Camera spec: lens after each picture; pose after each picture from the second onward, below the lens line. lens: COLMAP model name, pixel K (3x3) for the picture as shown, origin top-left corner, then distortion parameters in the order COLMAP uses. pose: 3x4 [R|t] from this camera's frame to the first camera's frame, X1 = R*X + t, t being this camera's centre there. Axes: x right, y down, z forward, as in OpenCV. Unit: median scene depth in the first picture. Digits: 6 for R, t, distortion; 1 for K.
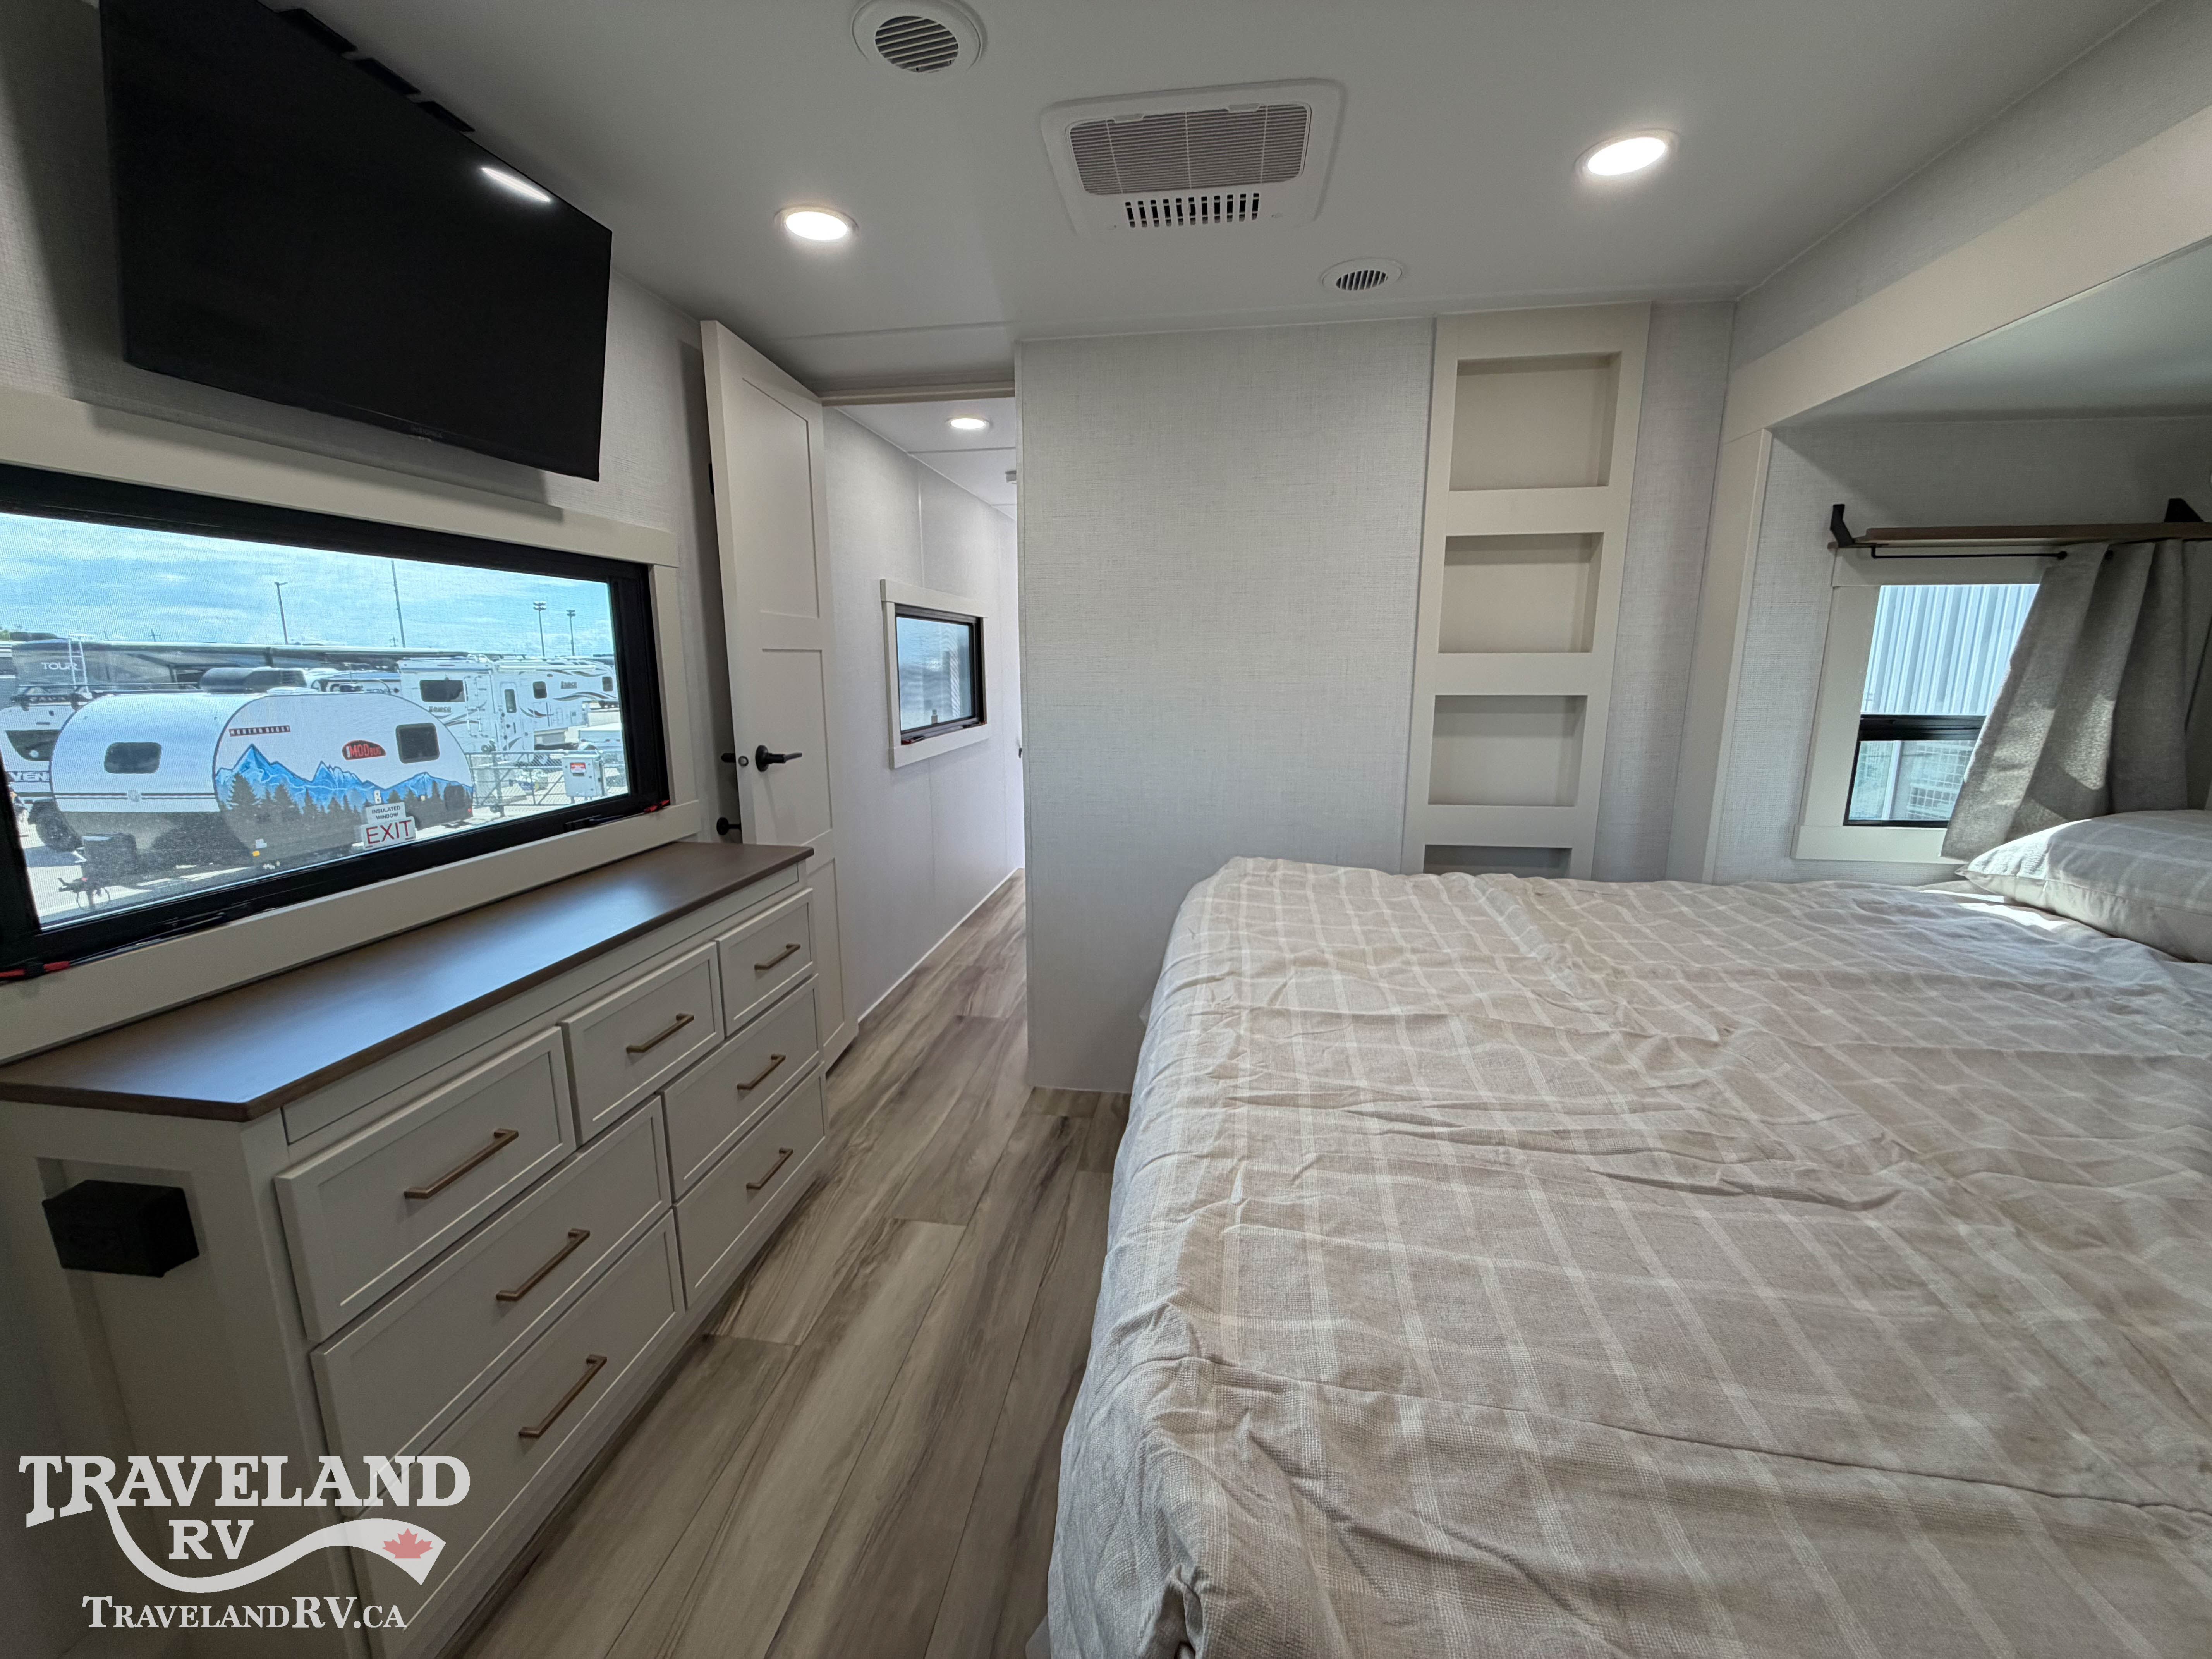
lens RADIAL K [[874.7, 0, 1101.8], [0, 874.7, 824.5], [0, 0, 1]] dist [-0.001726, 0.000166]
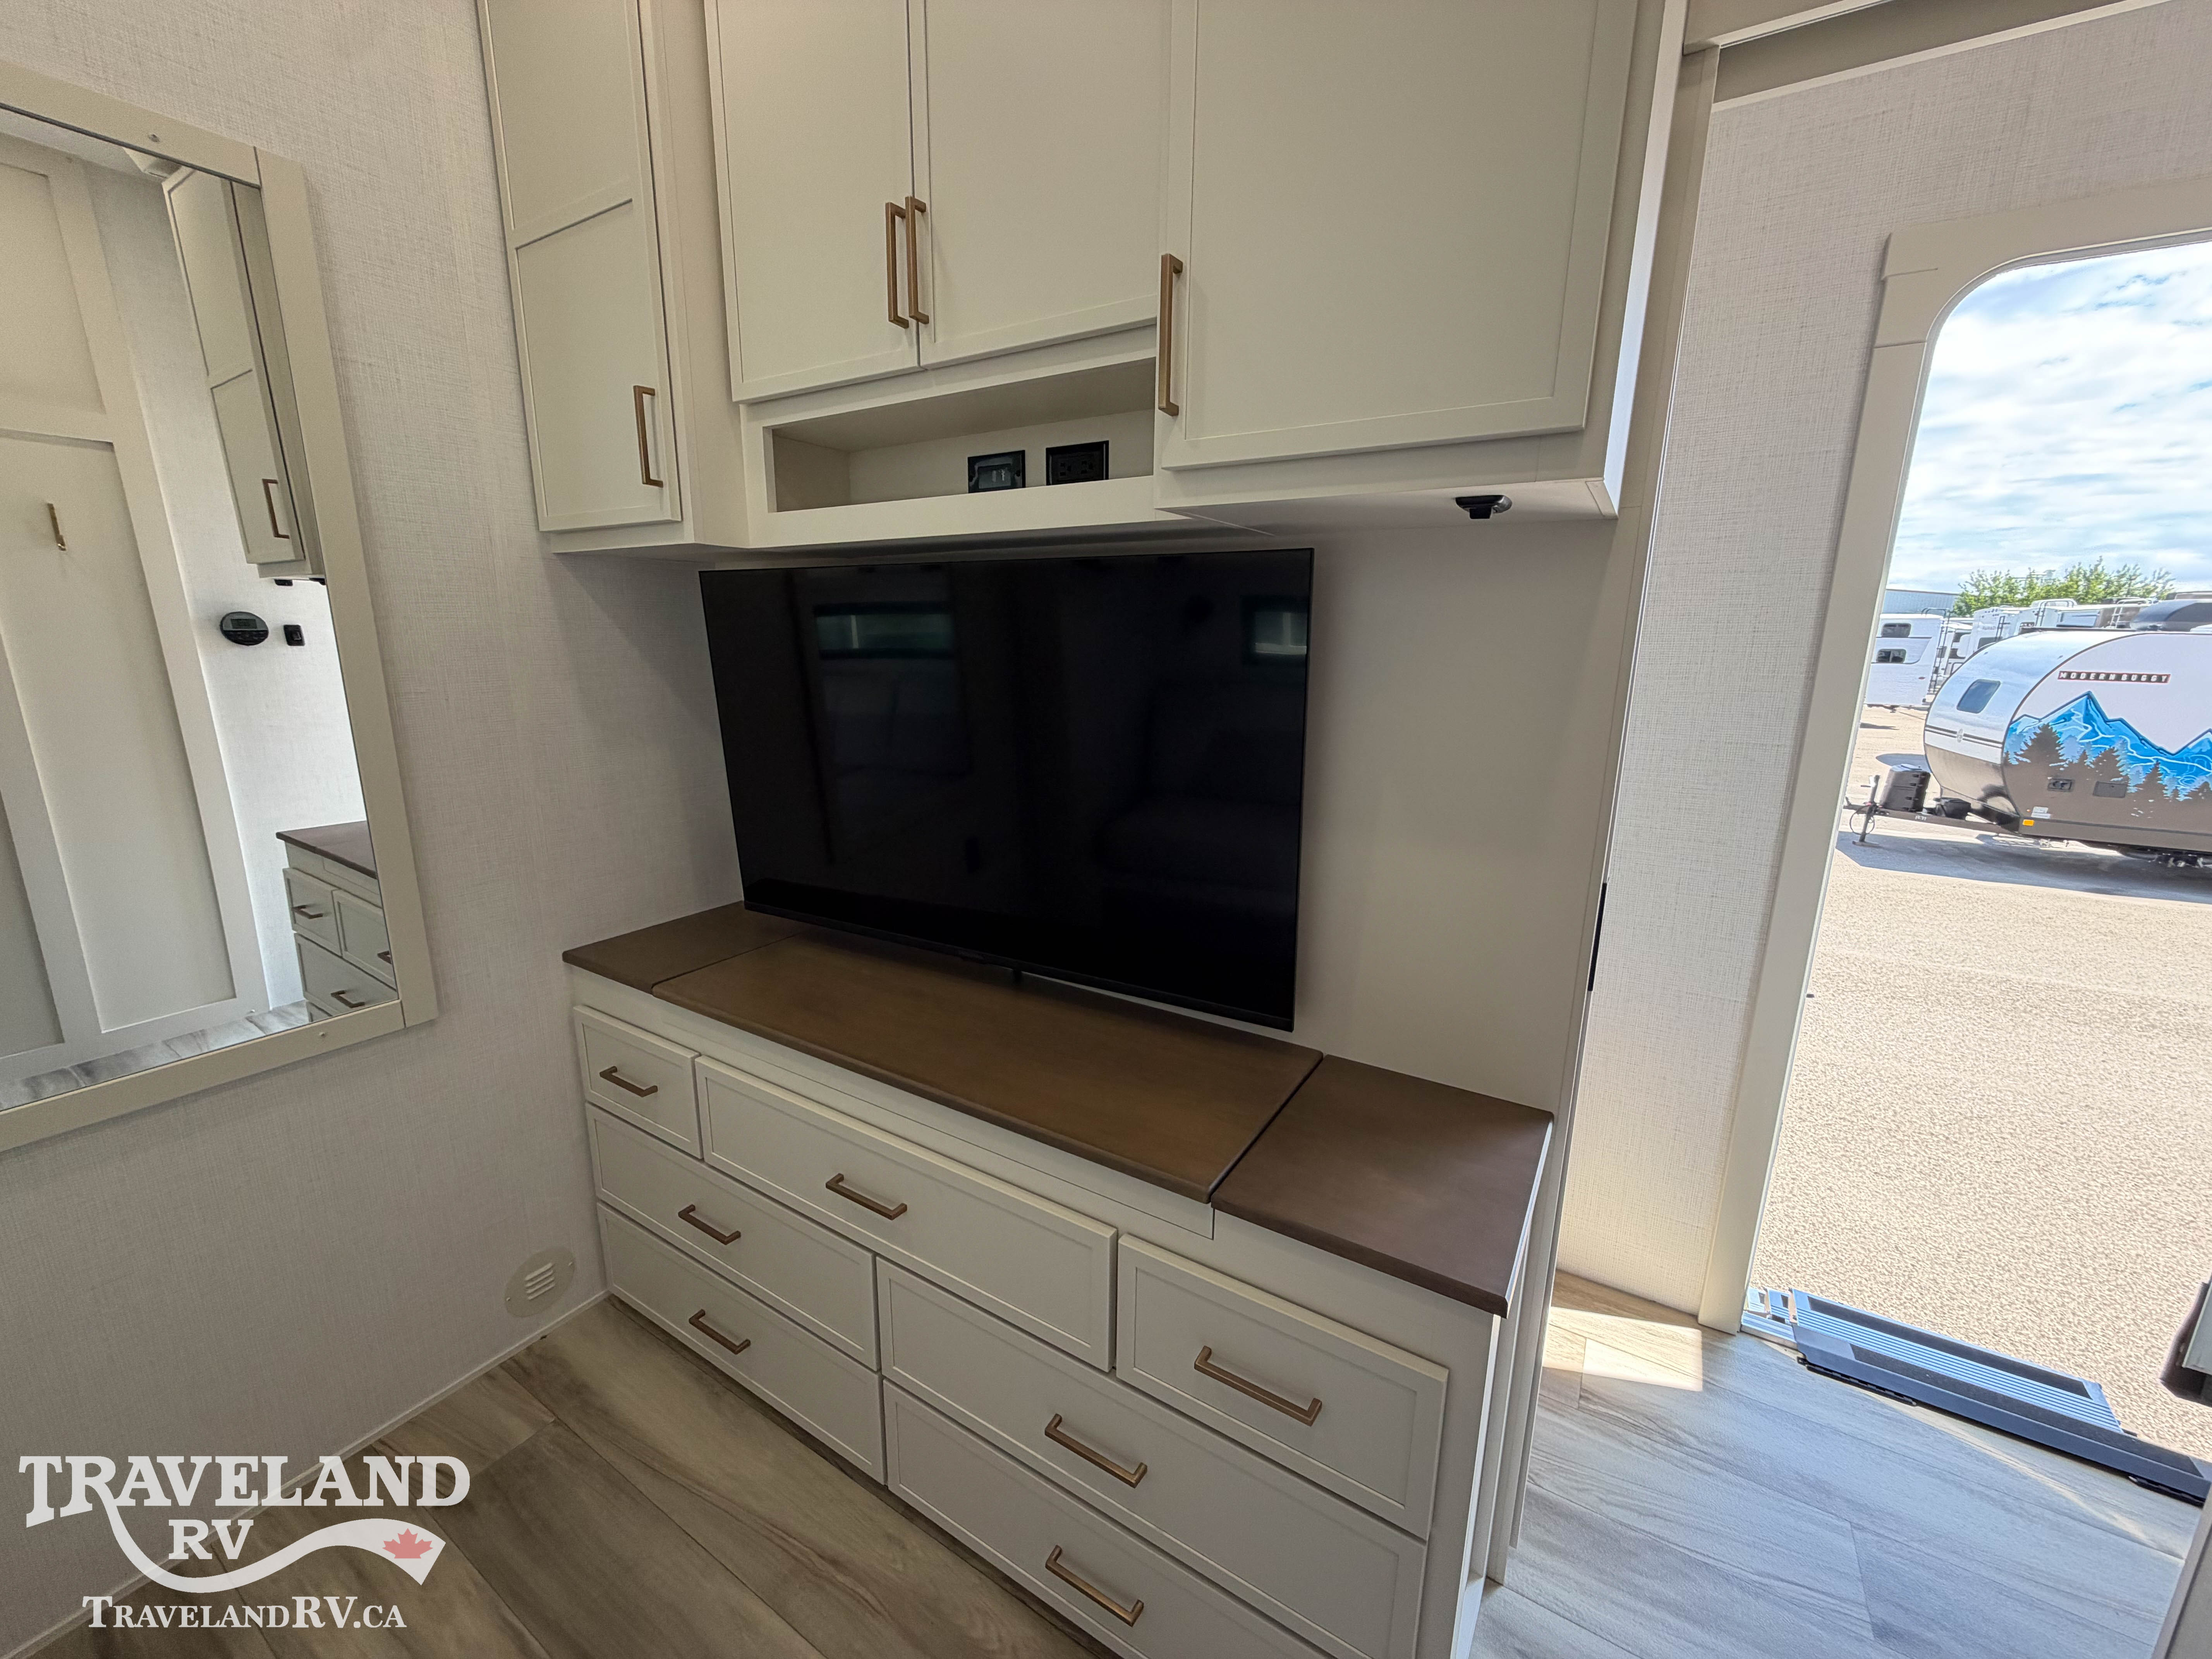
lens RADIAL K [[874.7, 0, 1105.2], [0, 874.7, 826.0], [0, 0, 1]] dist [-0.001726, 0.000166]
pose [[-0.396625, 0.200341, -0.895852, 0.124556], [-0.180220, 0.939910, 0.289984, -0.045839], [0.900116, 0.276466, -0.336687, 0.487361]]
